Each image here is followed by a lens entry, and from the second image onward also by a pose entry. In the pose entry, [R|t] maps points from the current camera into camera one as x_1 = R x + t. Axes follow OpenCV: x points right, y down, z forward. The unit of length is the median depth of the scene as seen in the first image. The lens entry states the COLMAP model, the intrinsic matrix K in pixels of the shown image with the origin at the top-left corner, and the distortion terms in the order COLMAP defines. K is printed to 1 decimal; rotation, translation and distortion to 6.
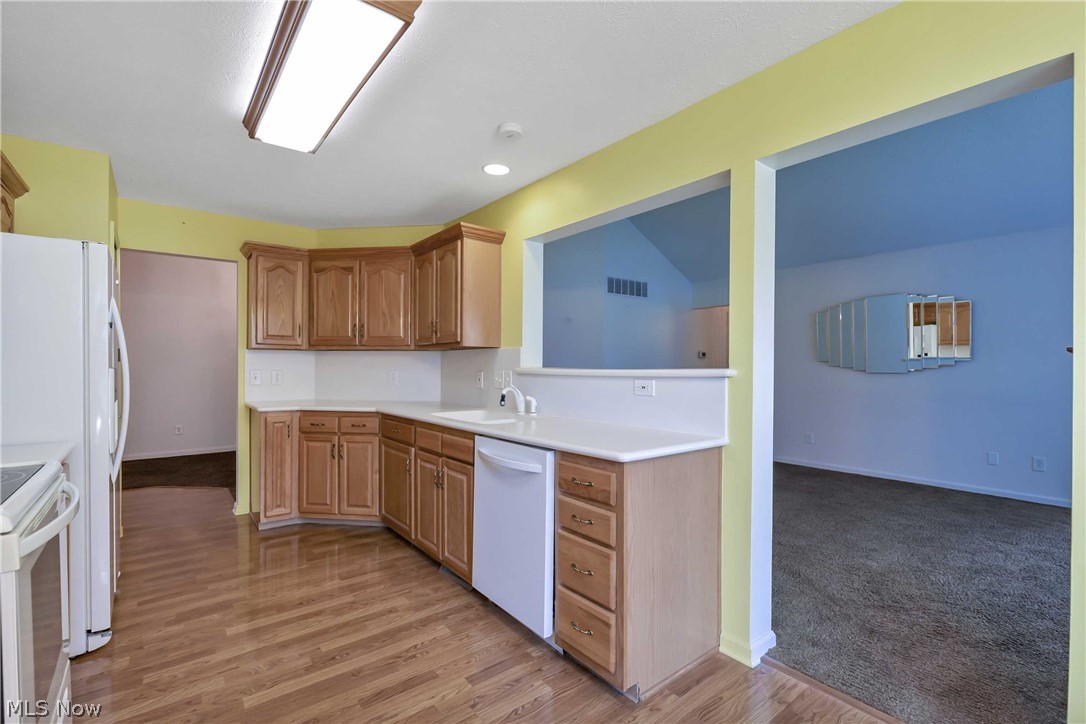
lens RADIAL K [[488.5, 0, 537.8], [0, 488.5, 362.5], [0, 0, 1]] dist [-0.000649, 0.000054]
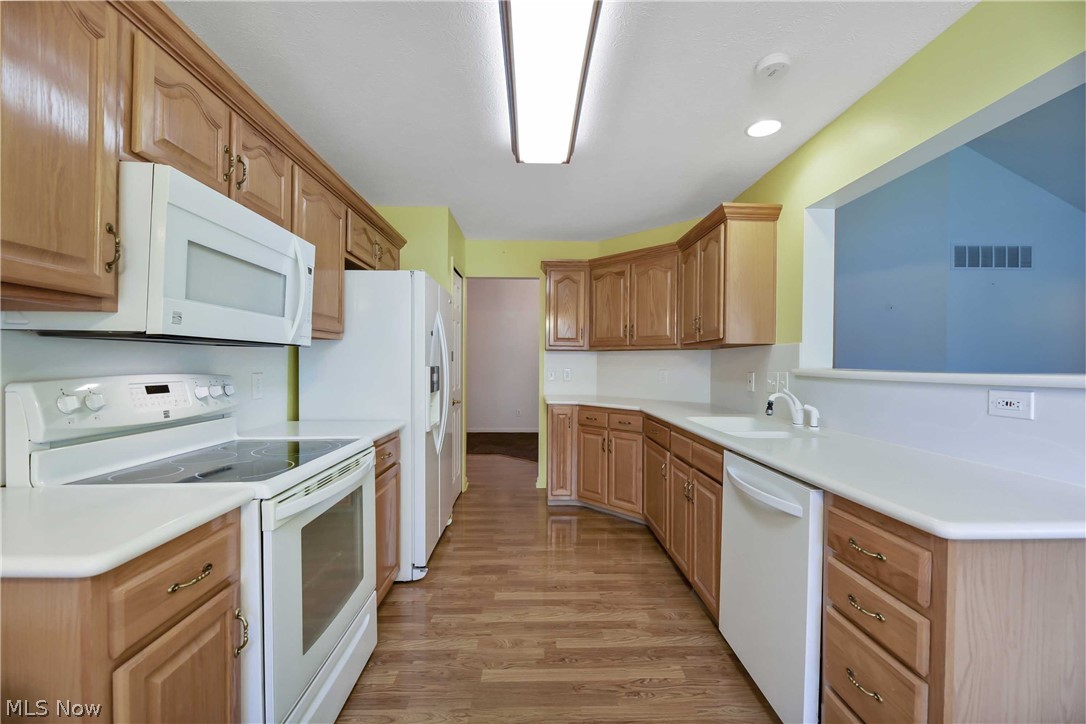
lens RADIAL K [[441.2, 0, 550.0], [0, 441.2, 364.6], [0, 0, 1]] dist [0.000829, -0.003250]
pose [[0.814766, 0.004768, -0.579770, 0.053867], [-0.000204, 0.999968, 0.007937, -0.001702], [0.579789, -0.006349, 0.814742, 0.177084]]
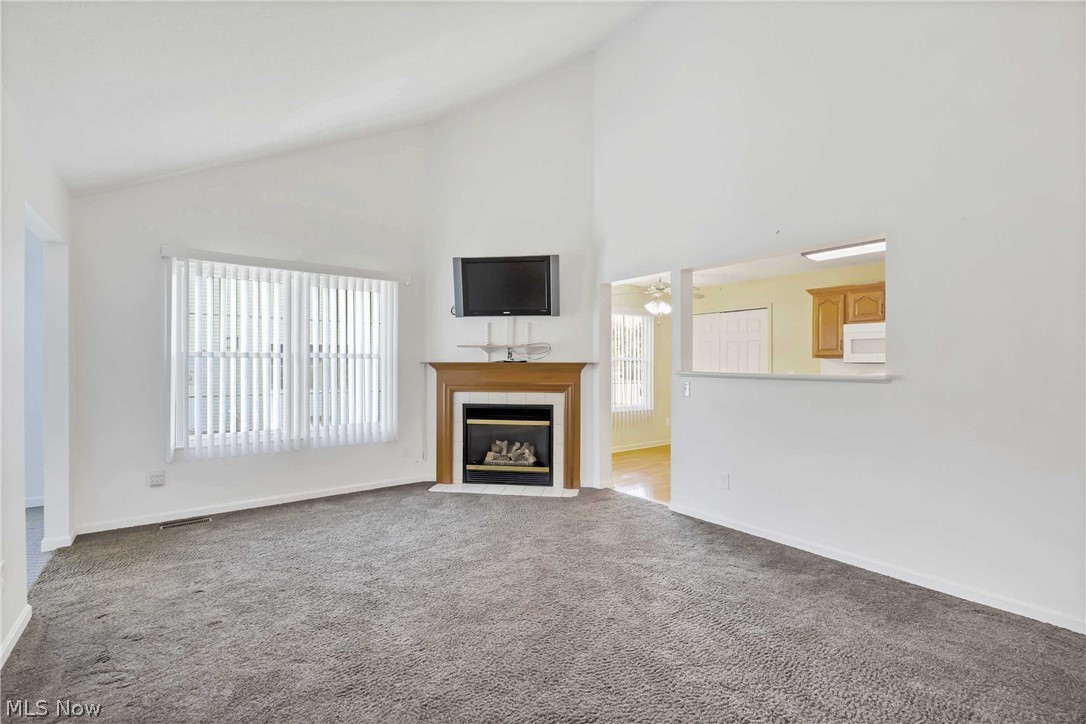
lens RADIAL K [[488.5, 0, 546.6], [0, 488.5, 360.9], [0, 0, 1]] dist [-0.000649, 0.000054]
pose [[-0.999927, -0.011169, -0.004550, 0.568709], [-0.011128, 0.999898, -0.008968, -0.001690], [0.004650, -0.008917, -0.999949, 1.720461]]
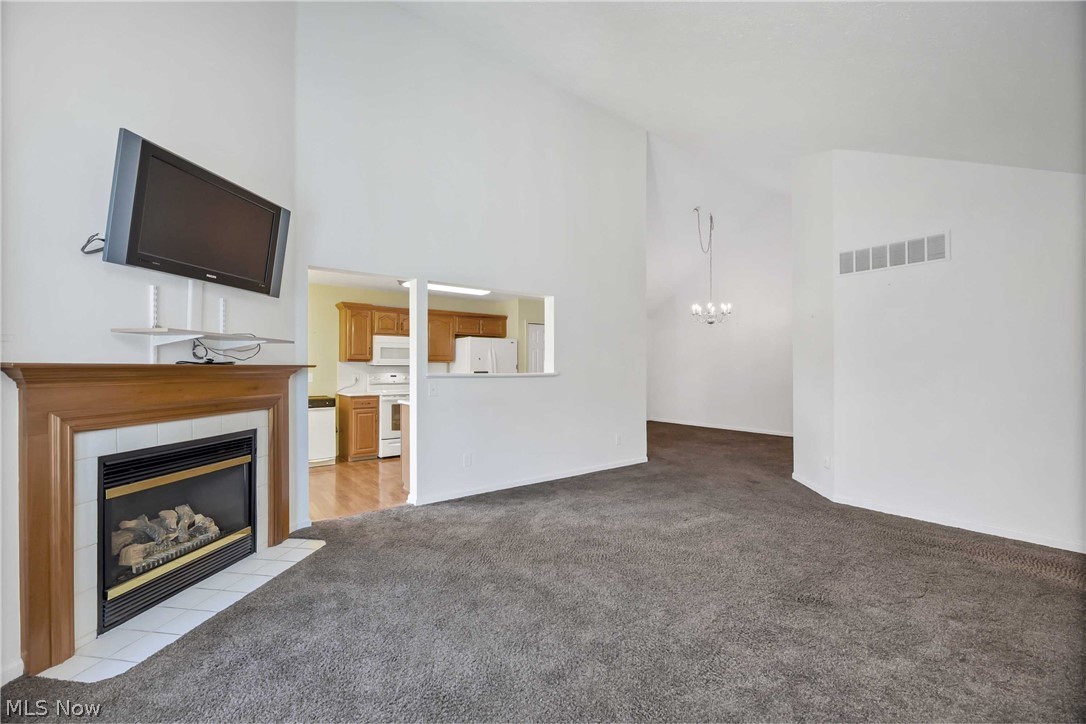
lens RADIAL K [[441.2, 0, 542.1], [0, 441.2, 367.1], [0, 0, 1]] dist [0.000829, -0.003250]
pose [[-0.005602, -0.007739, -0.999954, 1.339674], [0.003958, 0.999962, -0.007761, 0.002258], [0.999976, -0.004002, -0.005571, 0.905936]]
